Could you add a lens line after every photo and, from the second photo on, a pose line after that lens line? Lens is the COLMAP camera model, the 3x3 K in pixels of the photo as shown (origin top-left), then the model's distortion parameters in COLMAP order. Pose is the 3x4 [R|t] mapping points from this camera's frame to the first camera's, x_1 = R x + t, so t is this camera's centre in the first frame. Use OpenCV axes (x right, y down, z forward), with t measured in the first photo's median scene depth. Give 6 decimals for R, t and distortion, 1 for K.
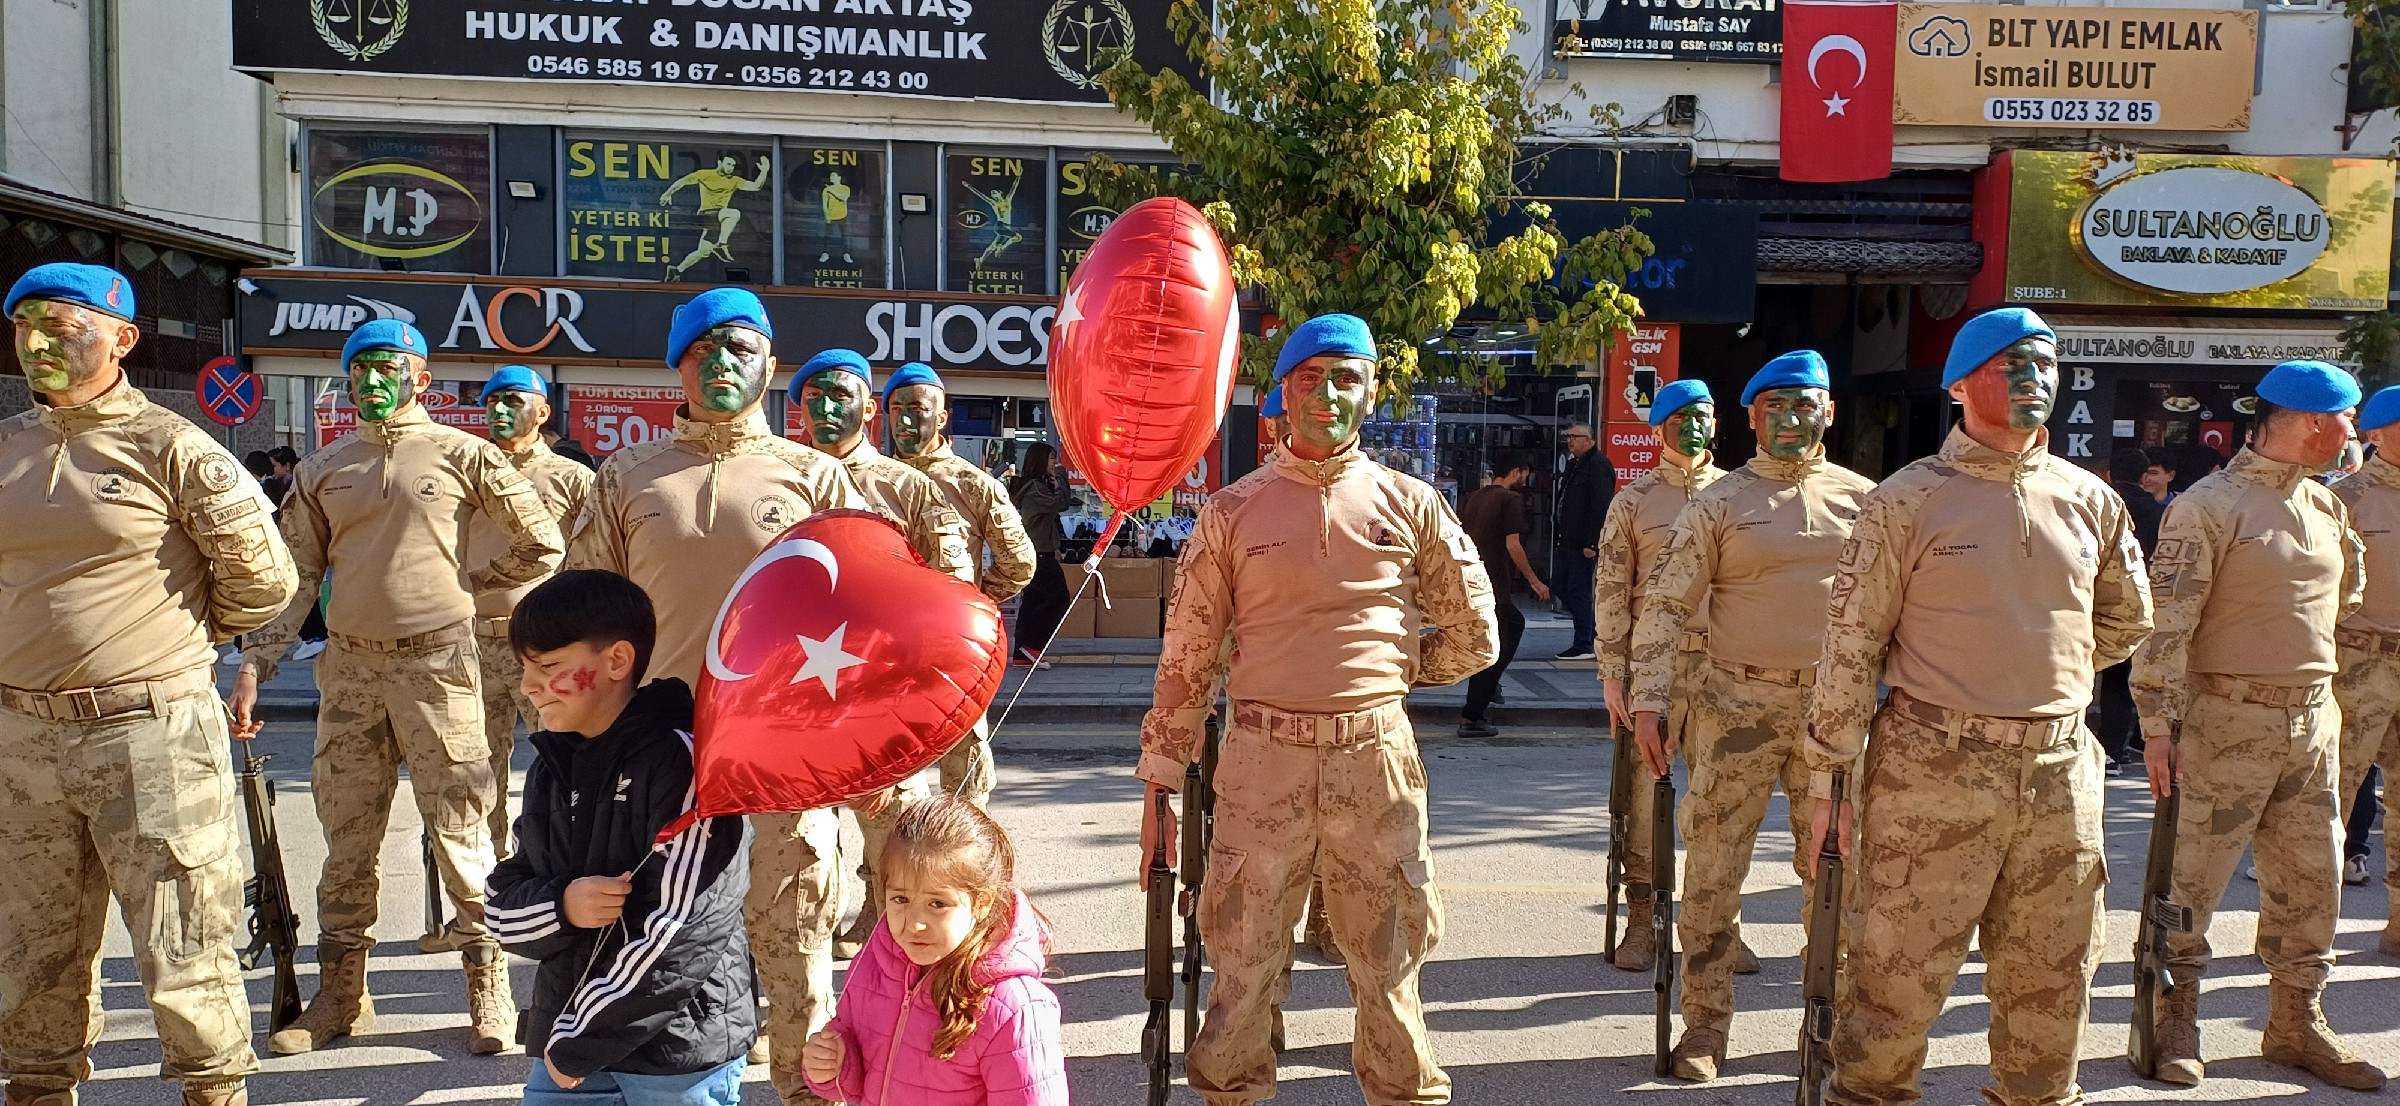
lens RADIAL K [[1787.4, 0, 1220.2], [0, 1787.4, 633.1], [0, 0, 1]] dist [0.074007, -0.067429]
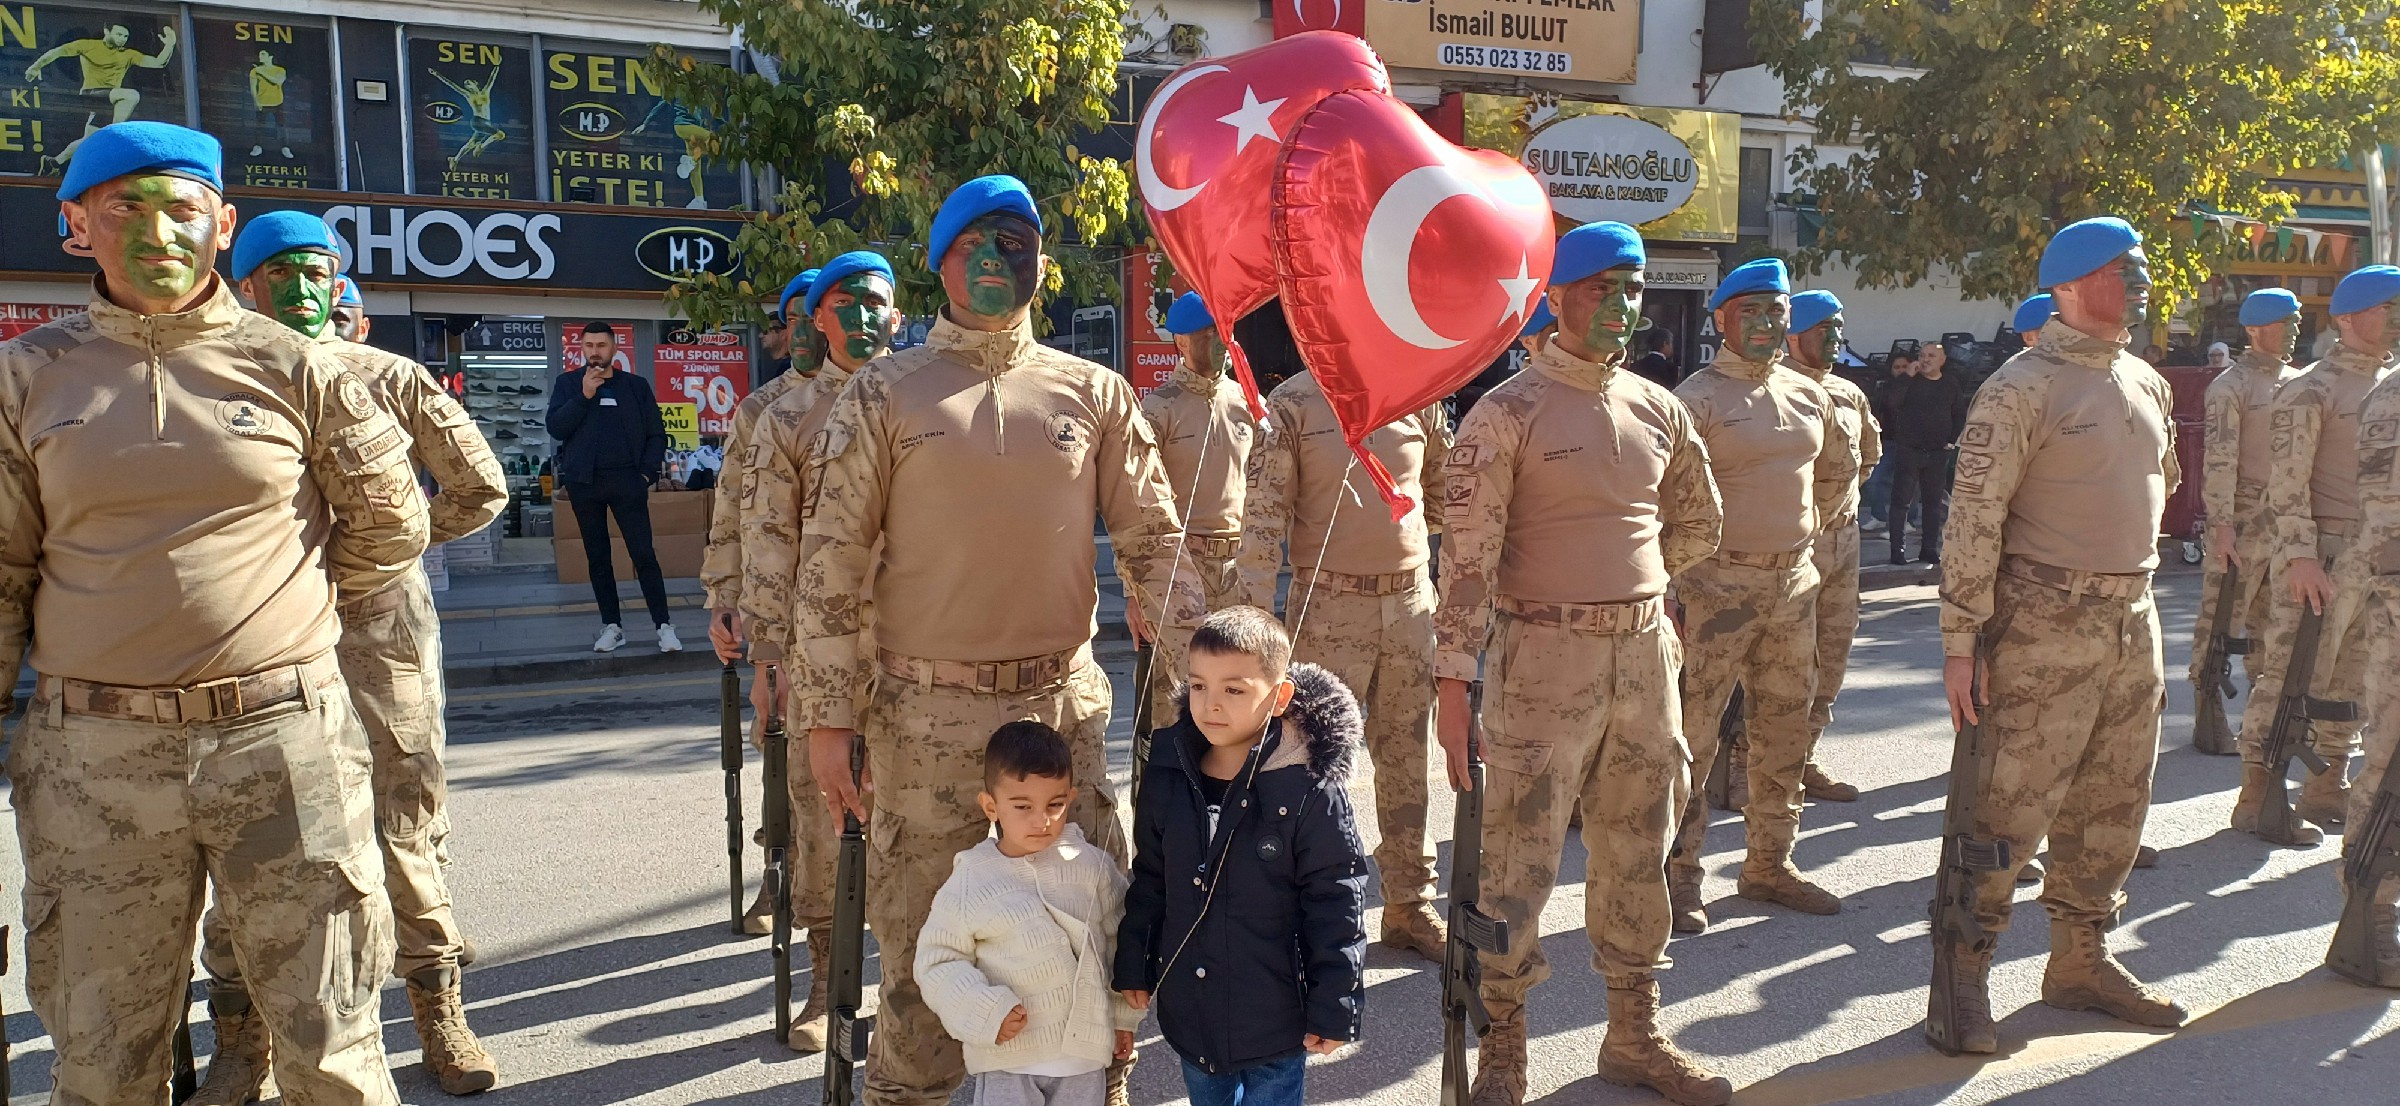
lens RADIAL K [[1787.4, 0, 1228.9], [0, 1787.4, 609.3], [0, 0, 1]] dist [0.074007, -0.067429]
pose [[0.926832, -0.064202, 0.369947, -0.395000], [0.053912, 0.997819, 0.038098, -0.004307], [-0.371585, -0.015366, 0.928272, 0.099245]]
